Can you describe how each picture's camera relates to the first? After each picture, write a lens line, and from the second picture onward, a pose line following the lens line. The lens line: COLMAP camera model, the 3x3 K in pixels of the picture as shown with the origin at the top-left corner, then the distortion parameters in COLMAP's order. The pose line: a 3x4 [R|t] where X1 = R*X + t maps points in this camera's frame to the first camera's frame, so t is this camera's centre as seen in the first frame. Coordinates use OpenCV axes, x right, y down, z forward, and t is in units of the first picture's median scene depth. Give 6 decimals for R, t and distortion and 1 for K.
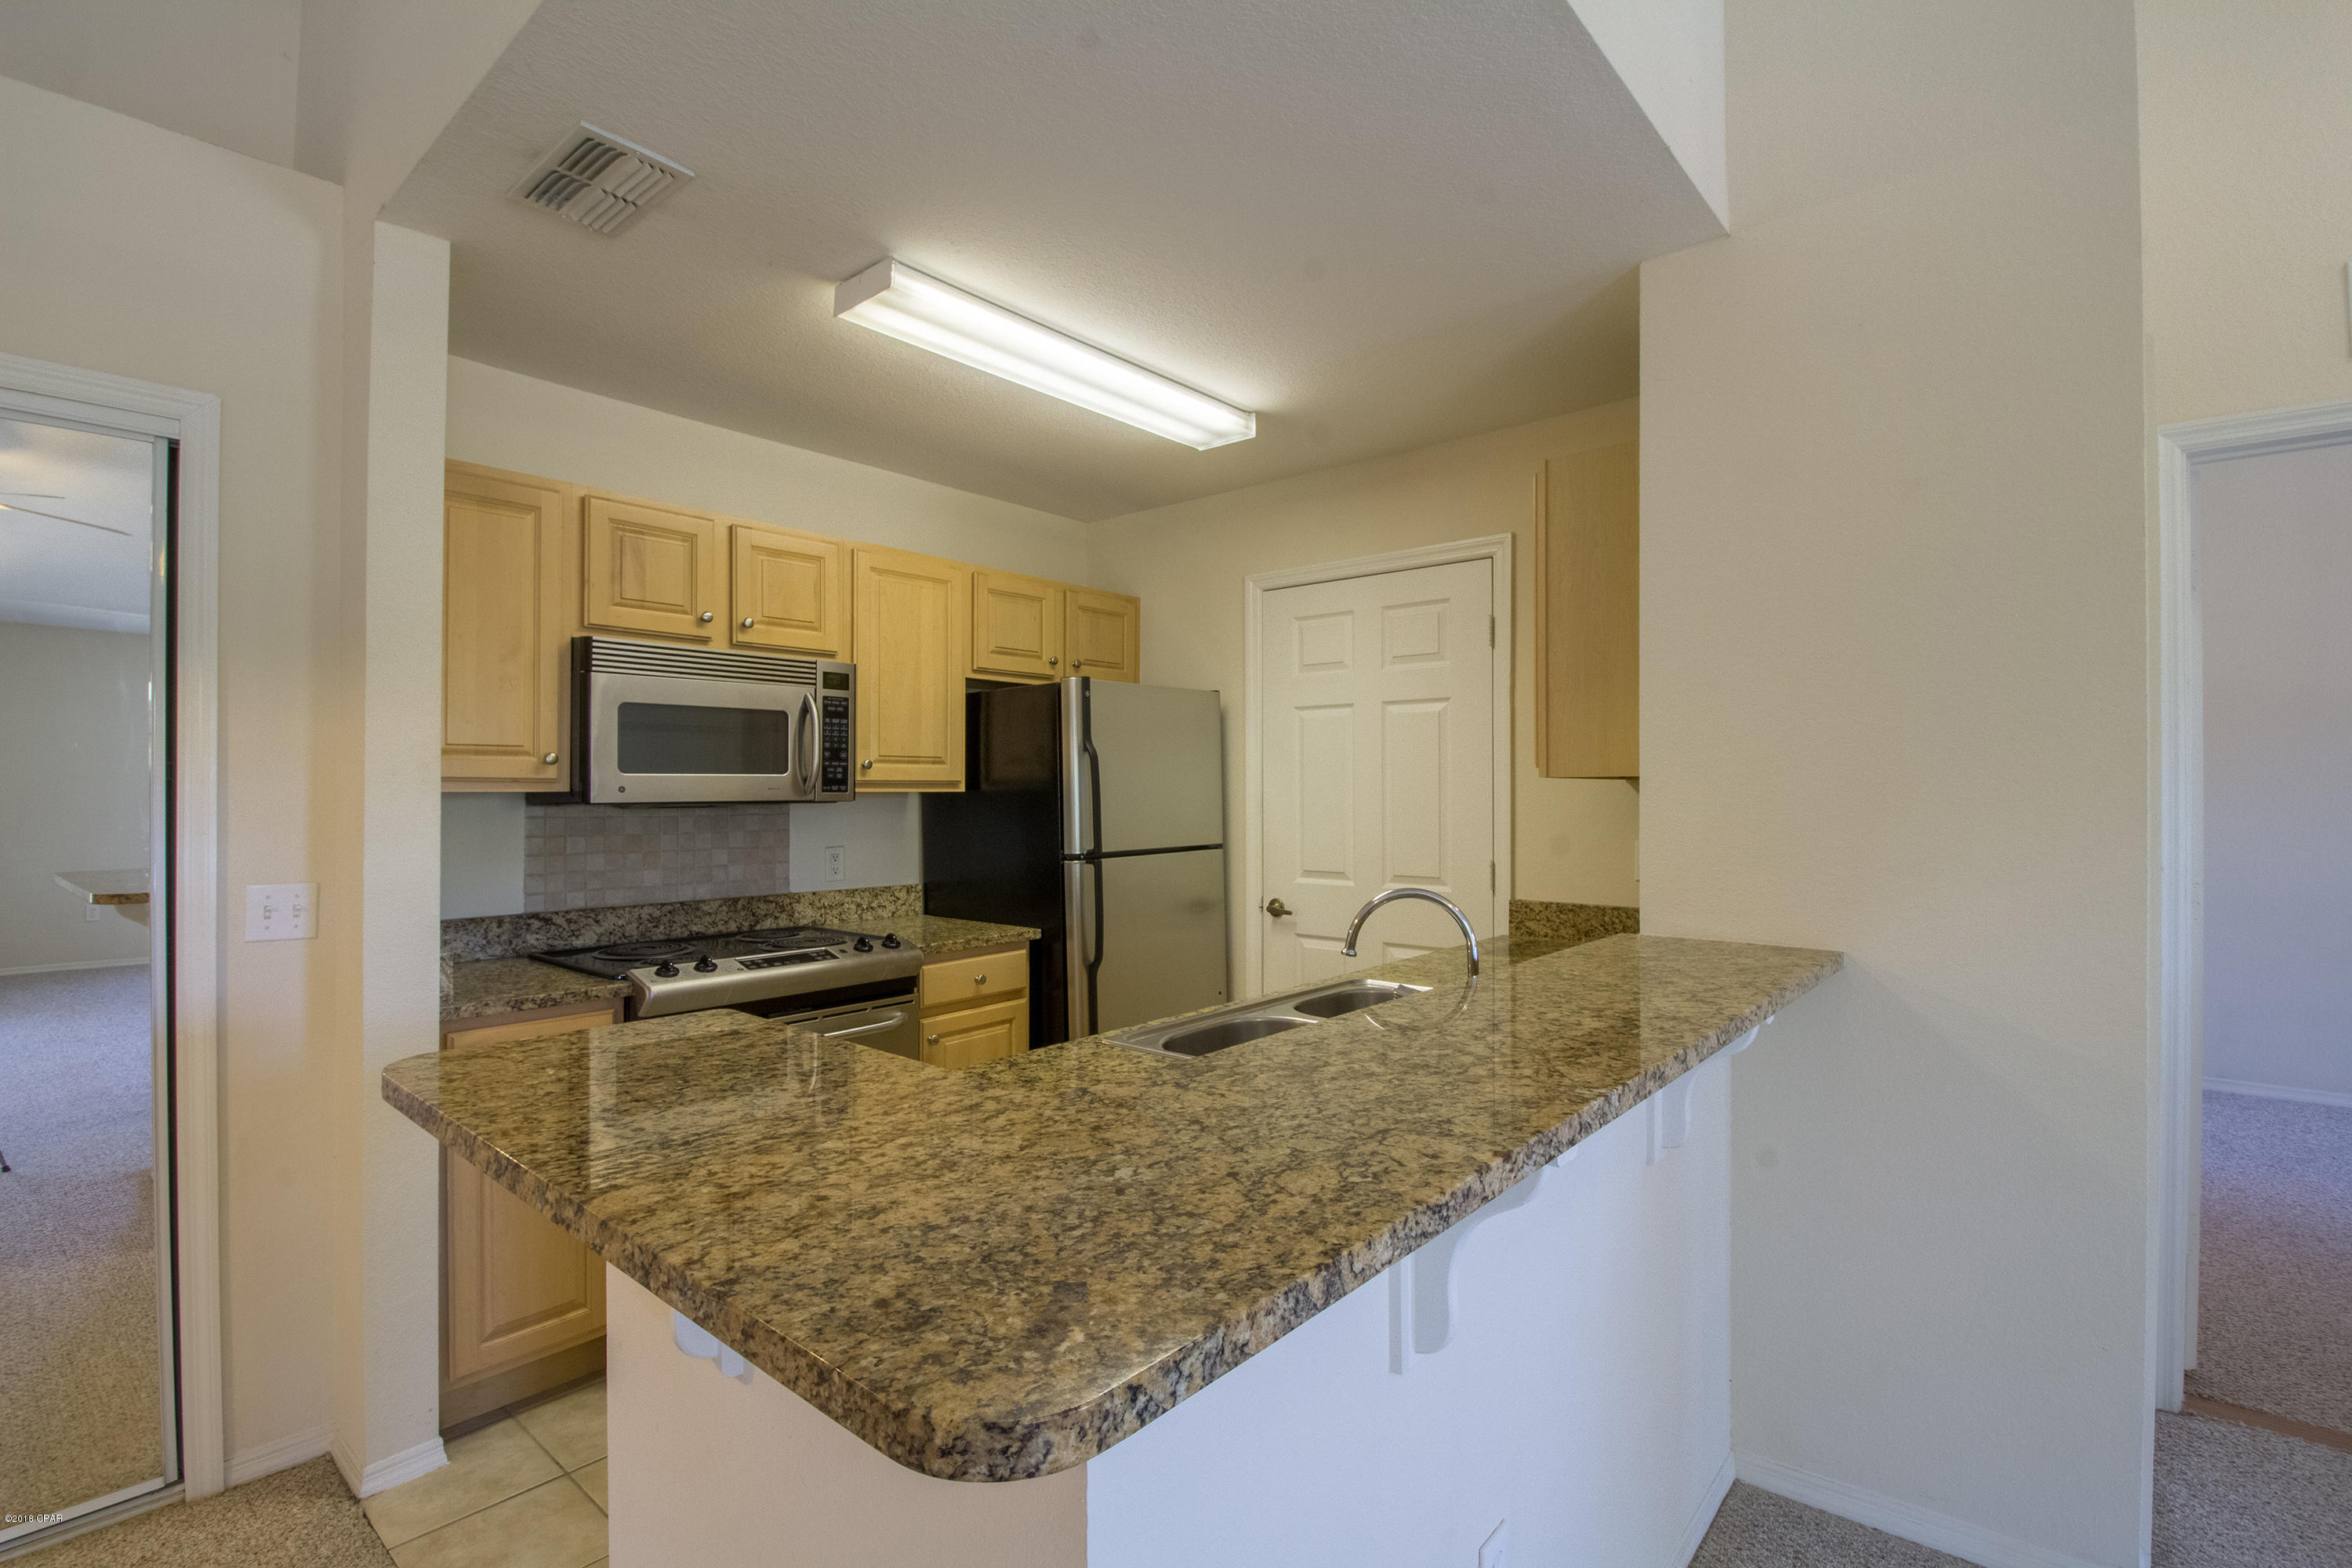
lens RADIAL K [[1089.5, 0, 1182.5], [0, 1089.5, 787.1], [0, 0, 1]] dist [-0.011269, -0.004191]
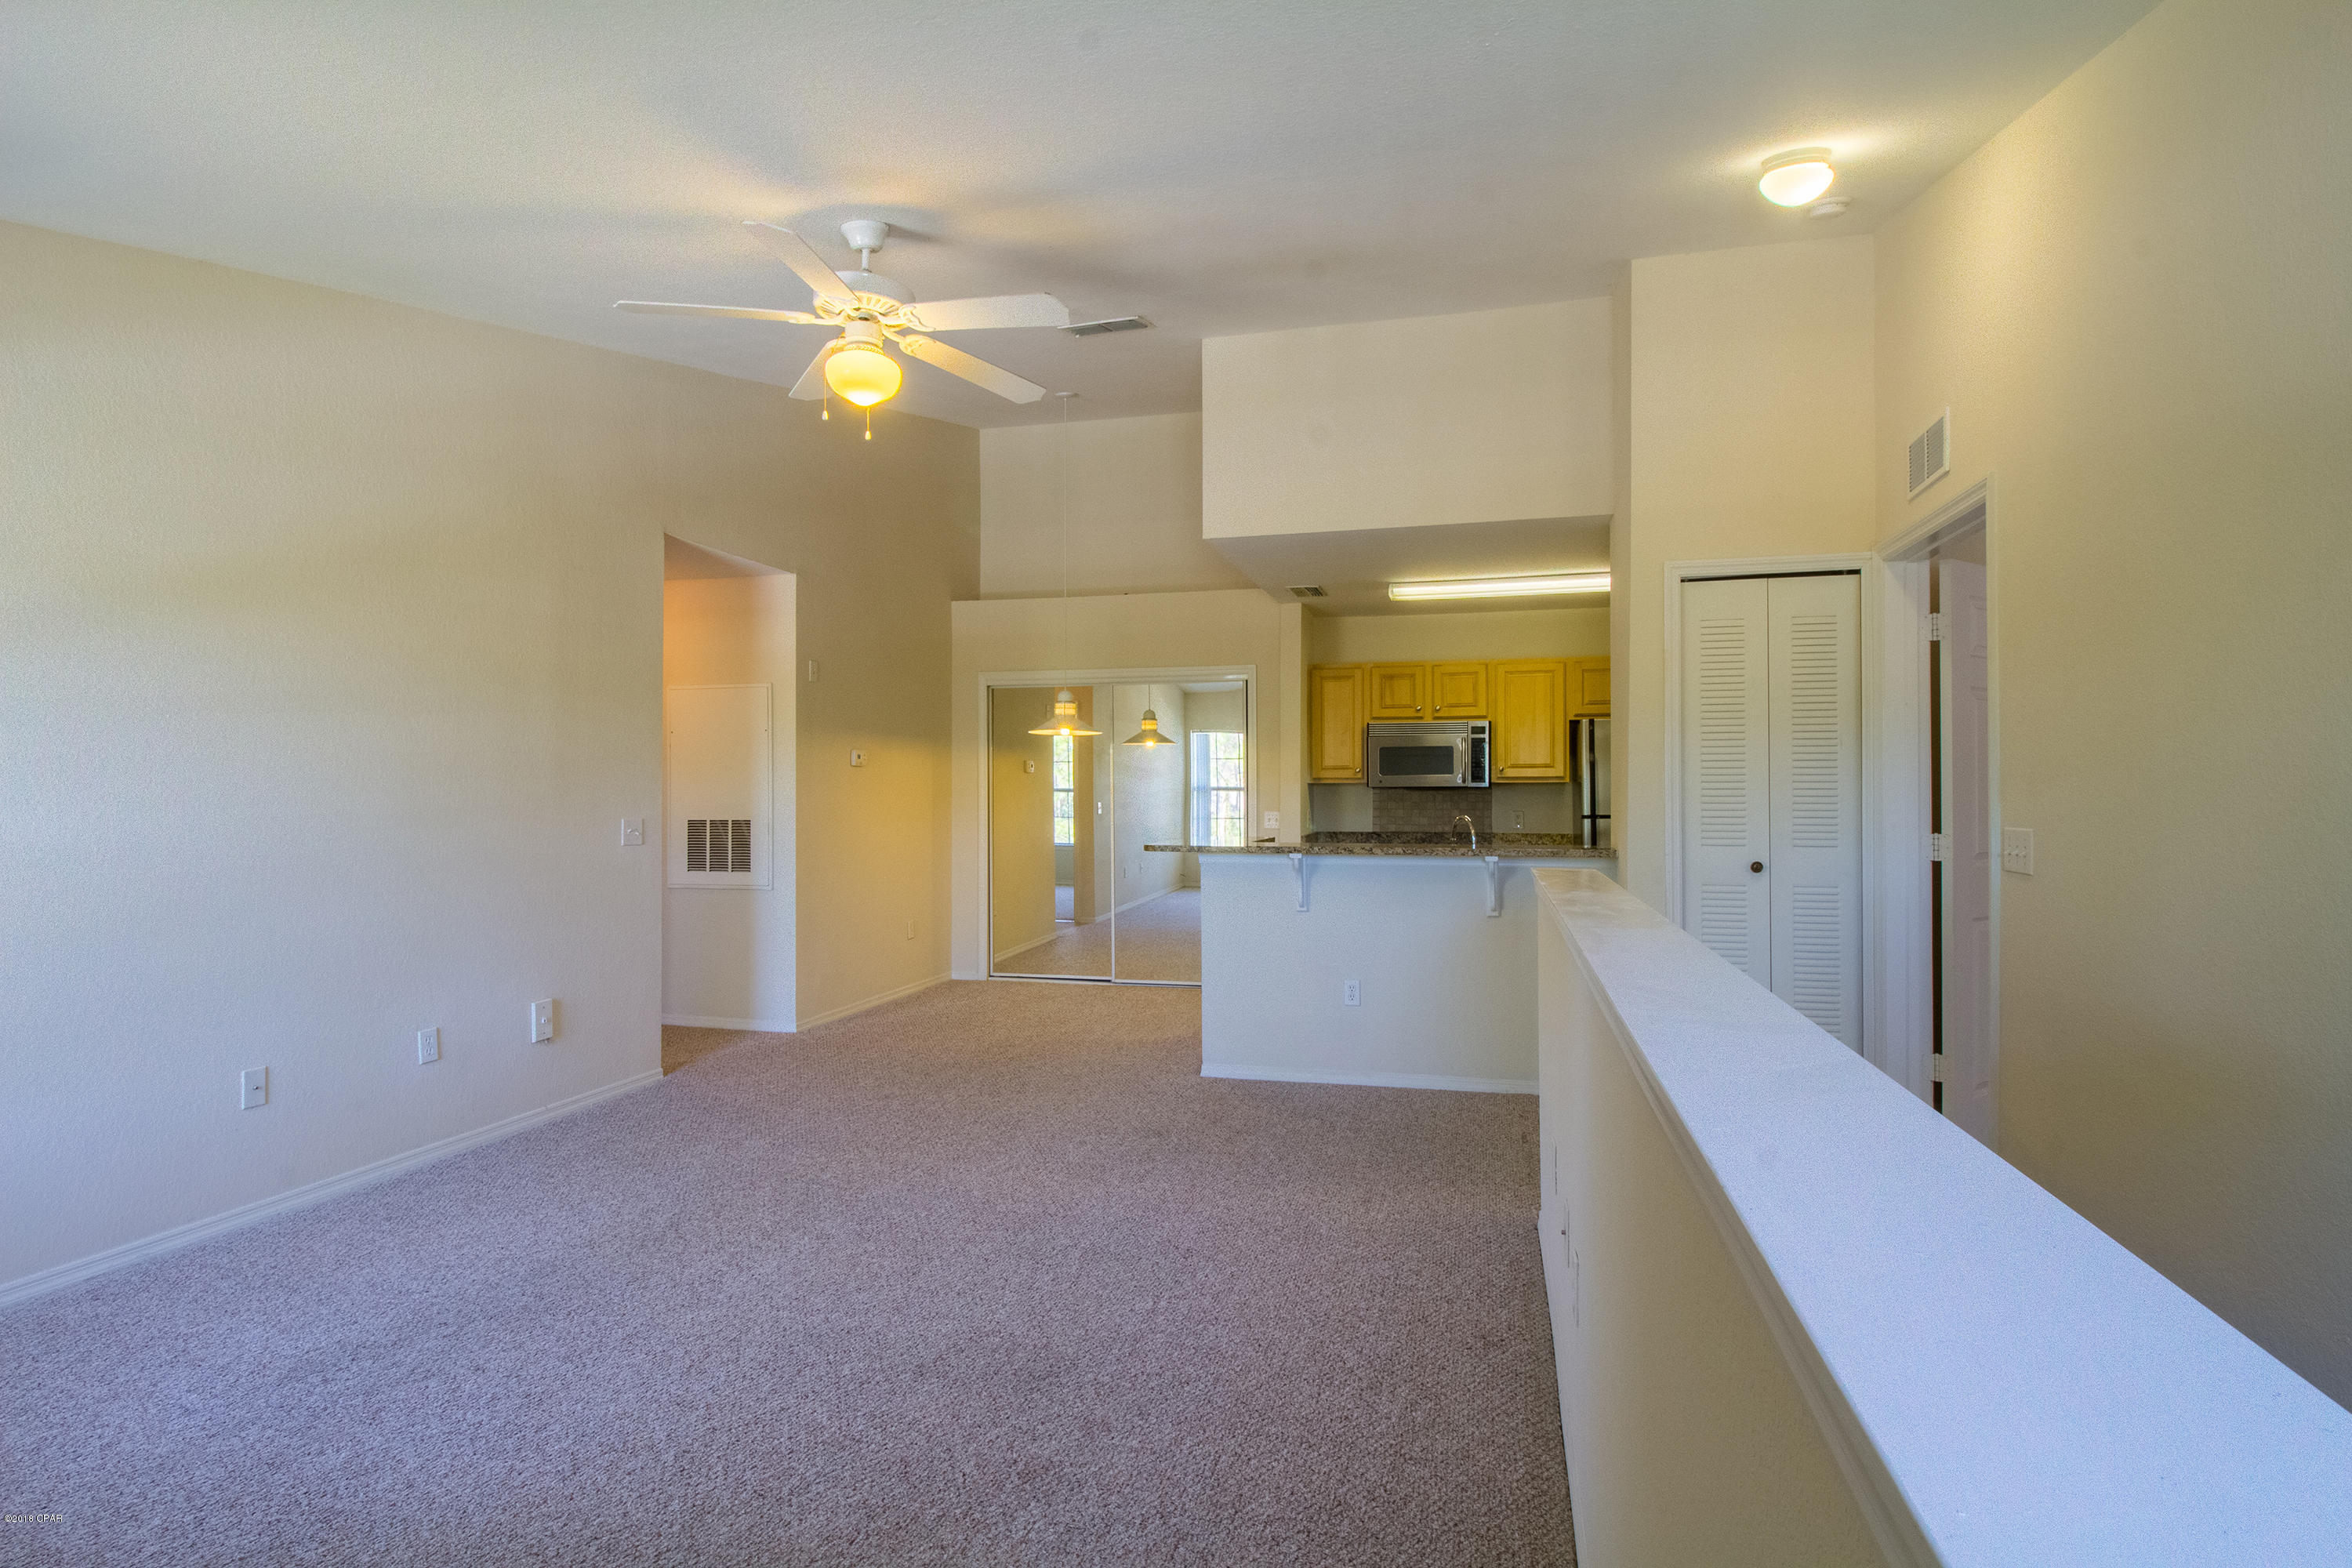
lens RADIAL K [[1175.3, 0, 1171.6], [0, 1175.3, 784.9], [0, 0, 1]] dist [-0.001704, -0.006832]
pose [[0.420577, -0.007168, -0.907228, 1.490440], [0.004658, 0.999973, -0.005742, 0.019355], [0.907245, -0.001811, 0.420599, -0.503032]]
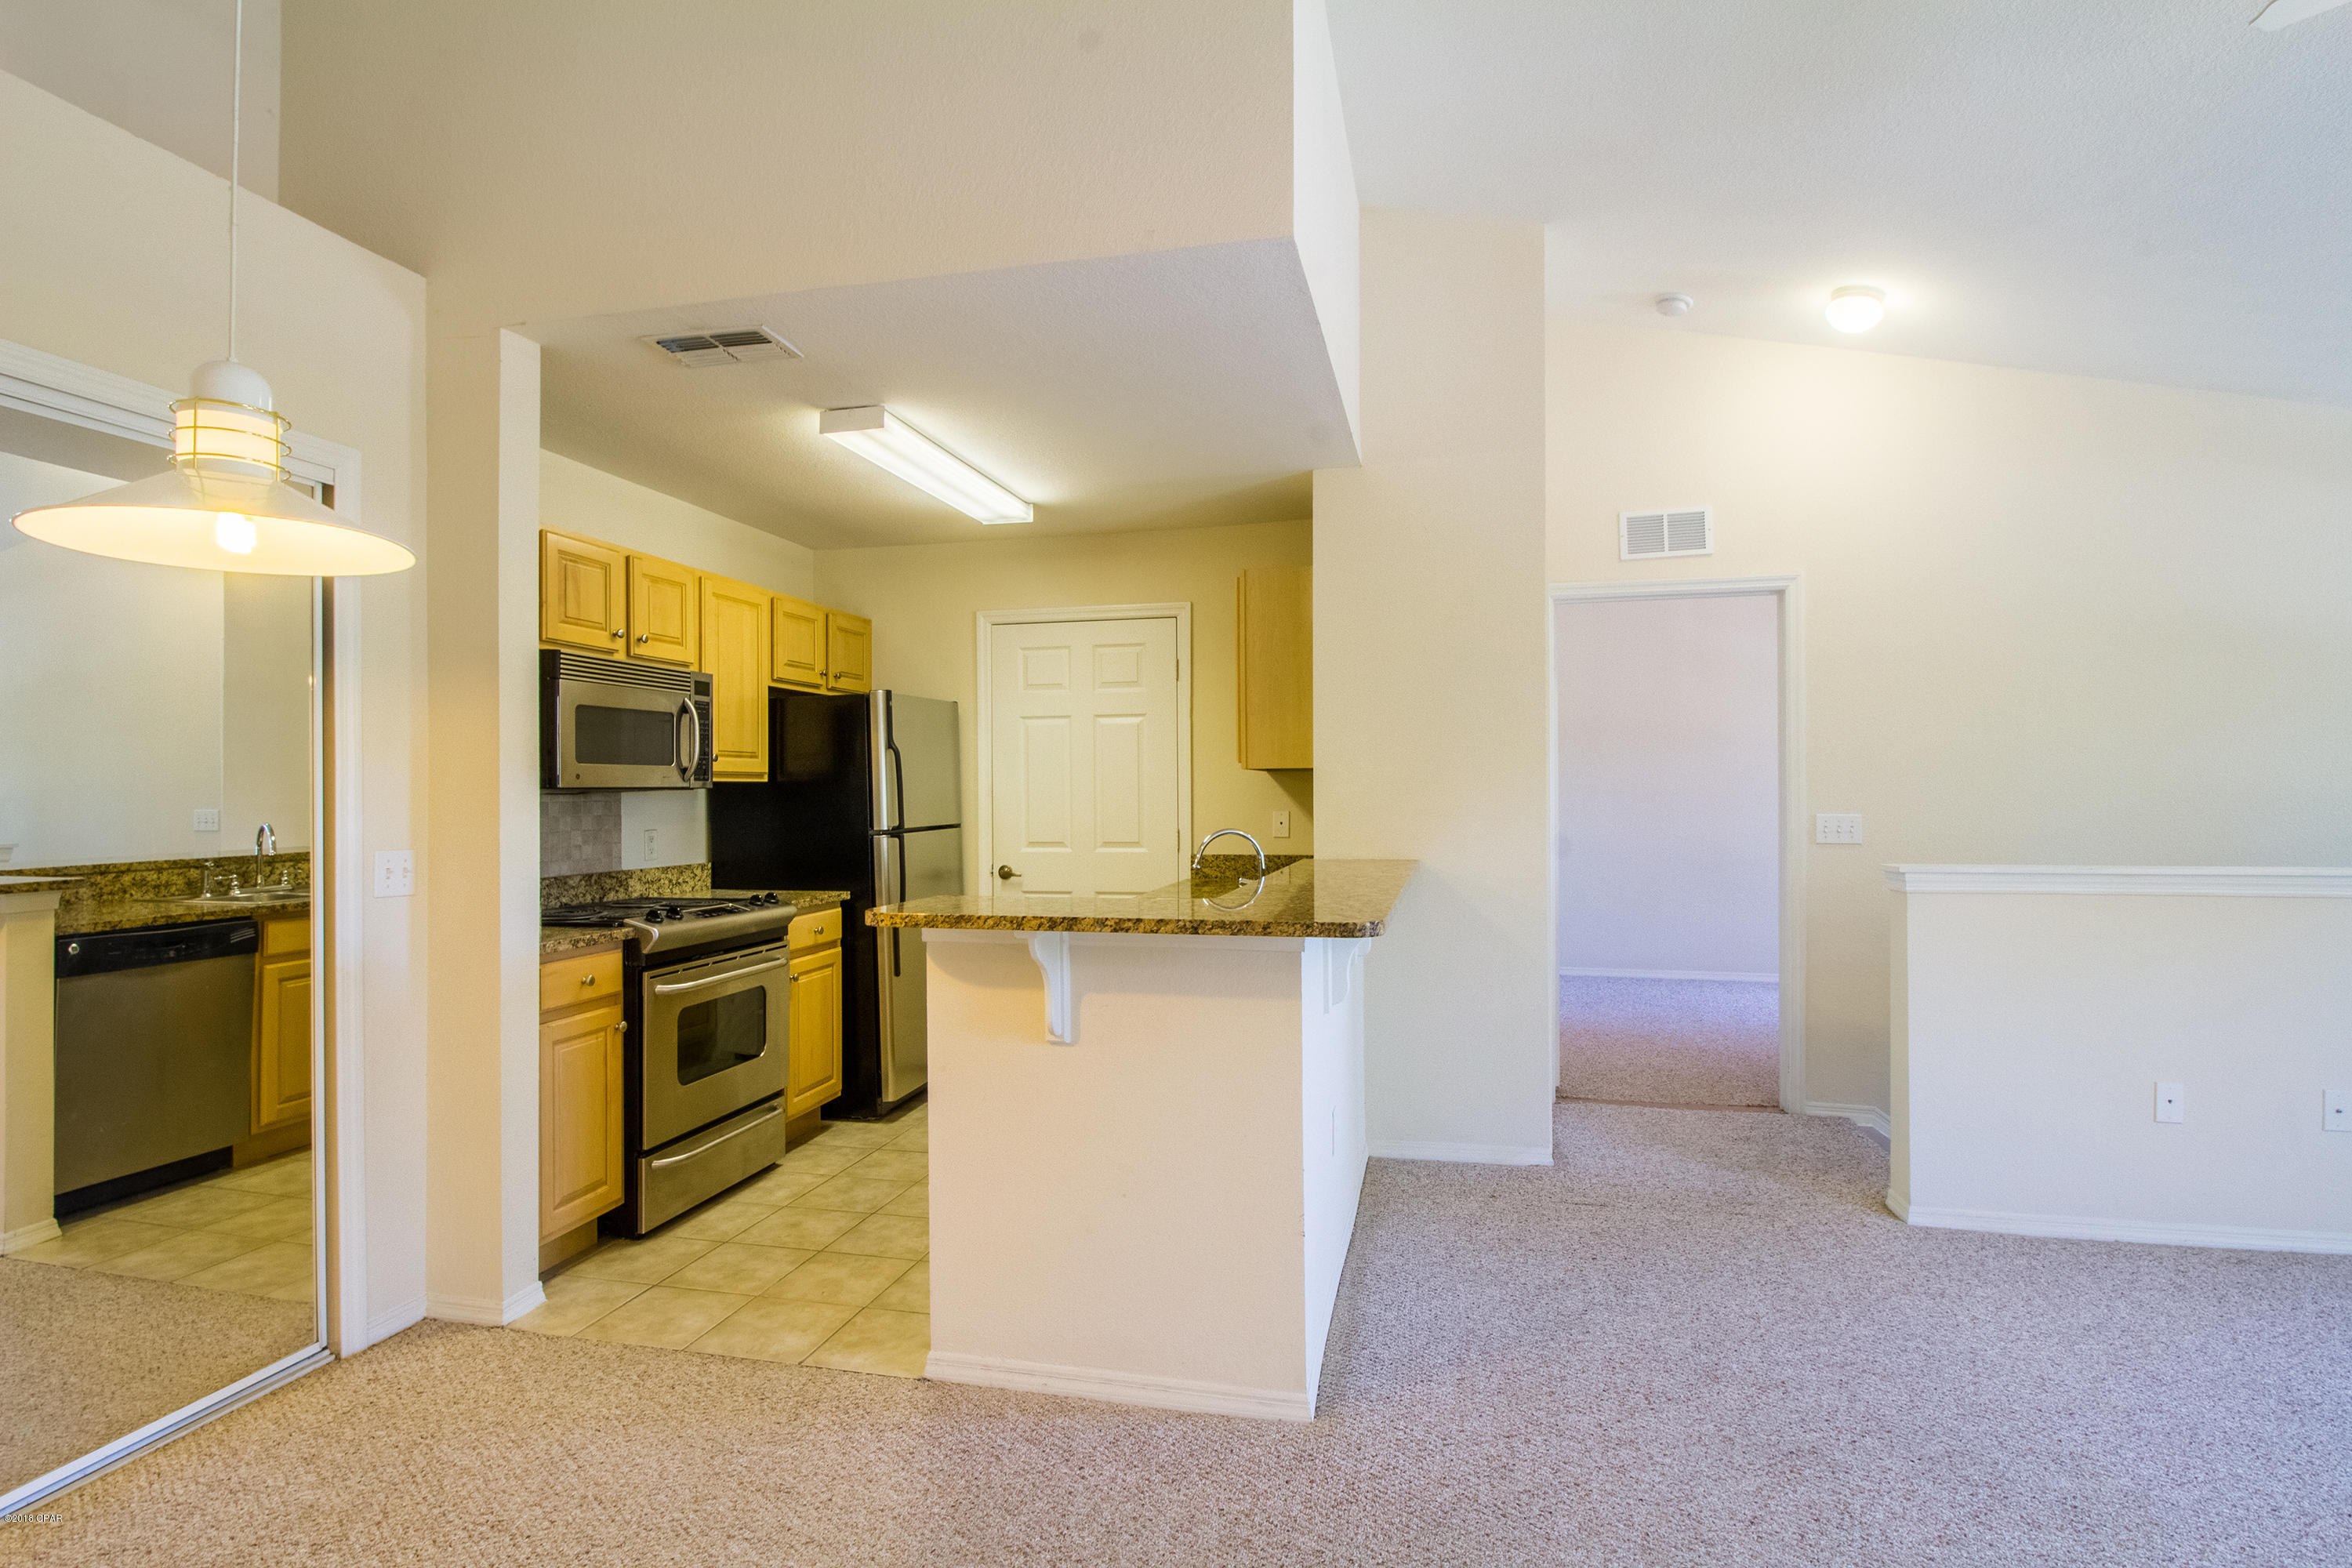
lens RADIAL K [[1175.3, 0, 1185.6], [0, 1175.3, 790.7], [0, 0, 1]] dist [-0.001704, -0.006832]
pose [[0.887443, -0.004983, 0.460890, -0.436922], [0.004644, 0.999987, 0.001868, 0.015559], [-0.460894, 0.000483, 0.887455, -0.395834]]
